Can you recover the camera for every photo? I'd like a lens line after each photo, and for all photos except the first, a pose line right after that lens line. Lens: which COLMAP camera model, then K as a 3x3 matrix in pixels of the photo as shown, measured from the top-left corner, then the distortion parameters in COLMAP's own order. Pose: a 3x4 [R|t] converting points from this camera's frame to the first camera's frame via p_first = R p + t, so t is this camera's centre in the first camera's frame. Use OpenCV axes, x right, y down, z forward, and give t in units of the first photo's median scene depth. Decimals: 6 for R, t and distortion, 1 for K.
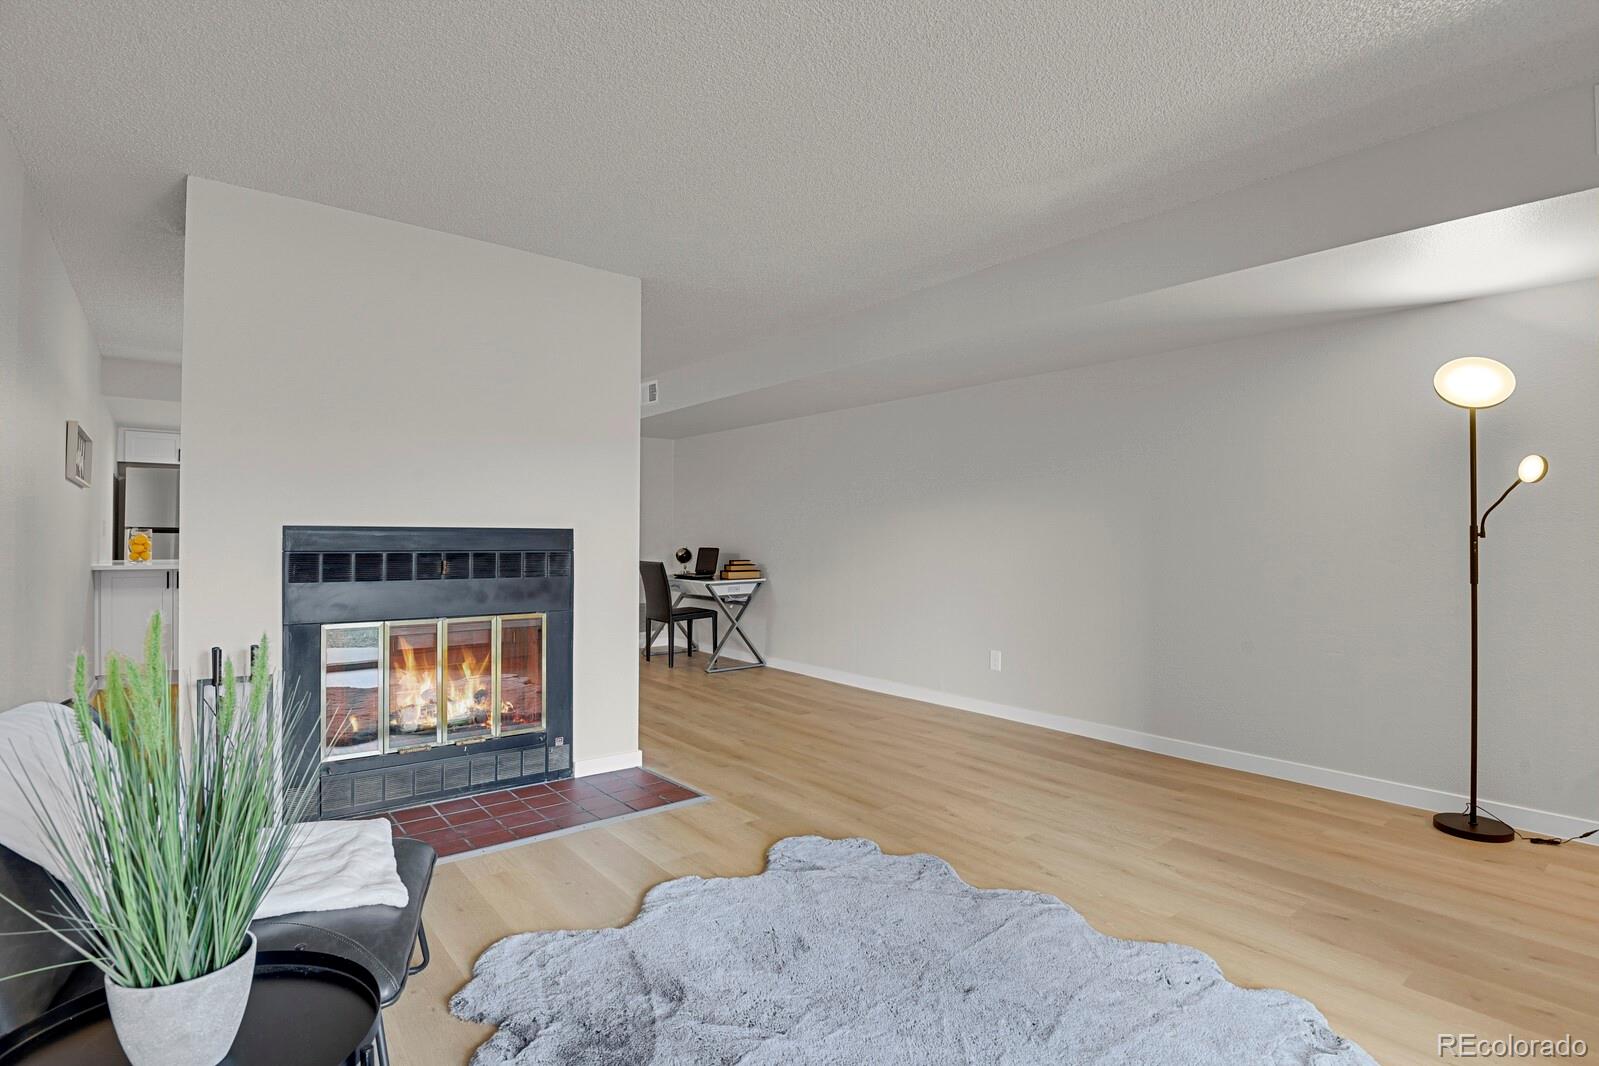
lens RADIAL K [[779.0, 0, 800.2], [0, 779.0, 527.7], [0, 0, 1]] dist [-0.026462, -0.003519]
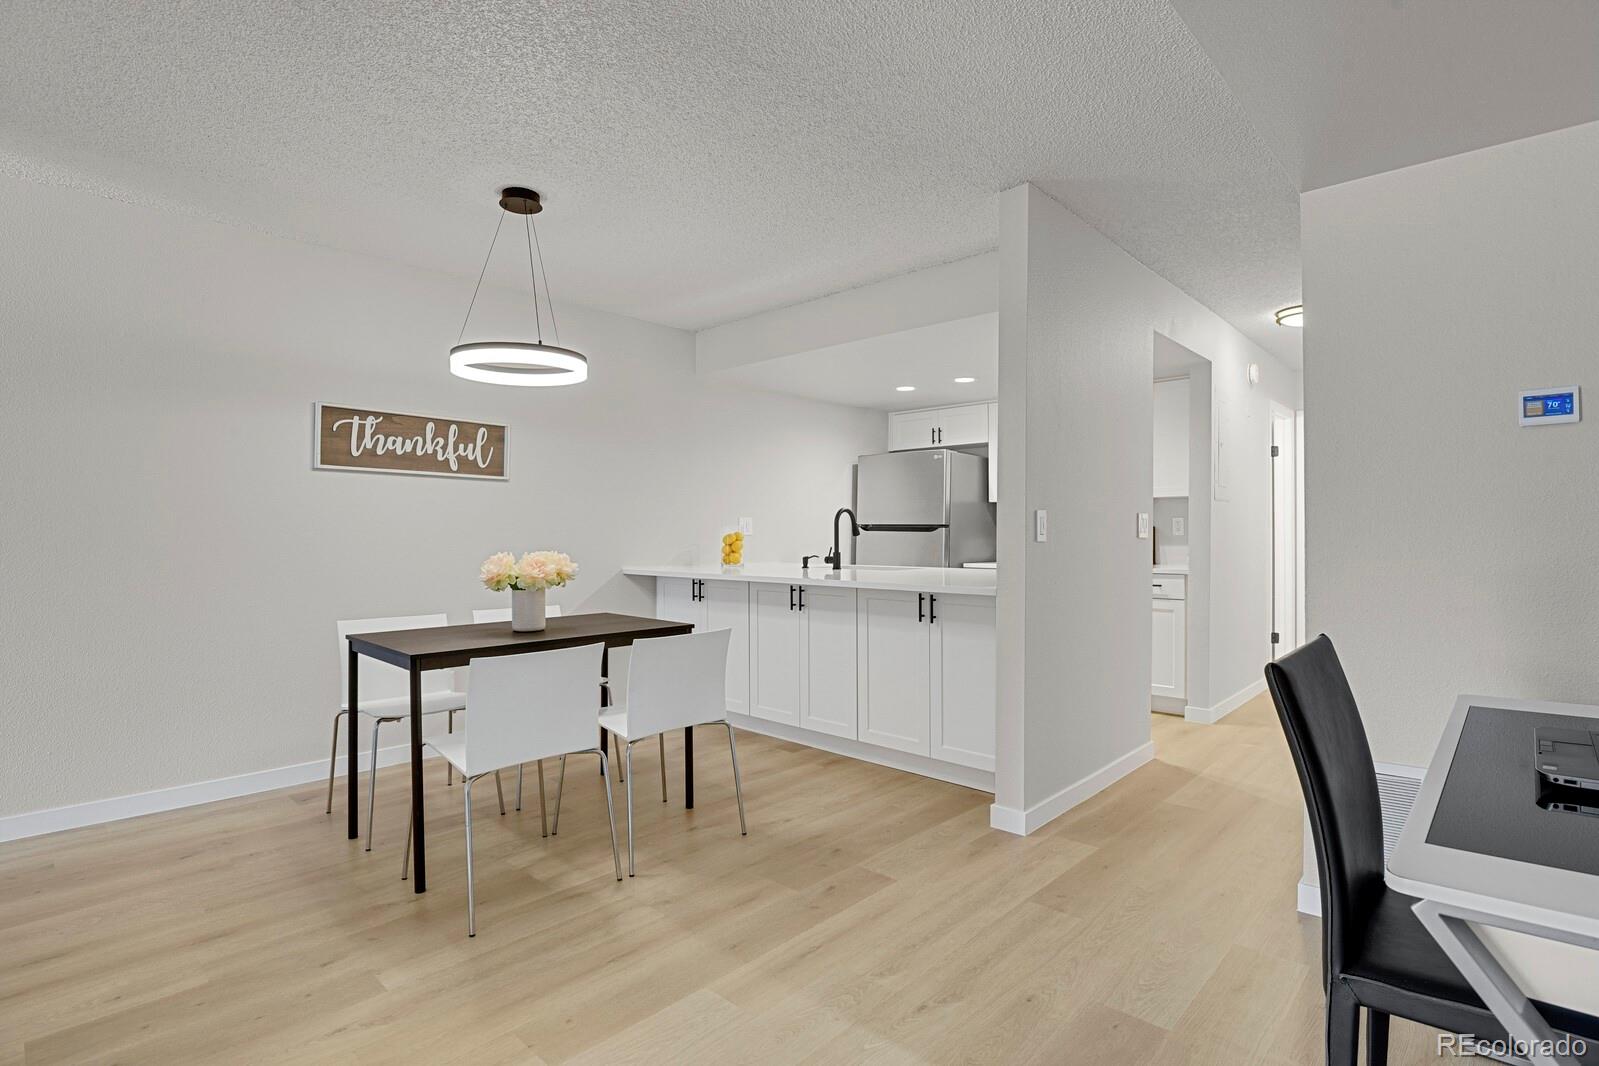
lens RADIAL K [[778.5, 0, 798.6], [0, 778.5, 531.6], [0, 0, 1]] dist [-0.046561, -0.000083]
pose [[0.128402, -0.006879, -0.991698, -0.016765], [0.010376, 0.999931, -0.005593, 0.021386], [0.991668, -0.009571, 0.128464, 1.646749]]
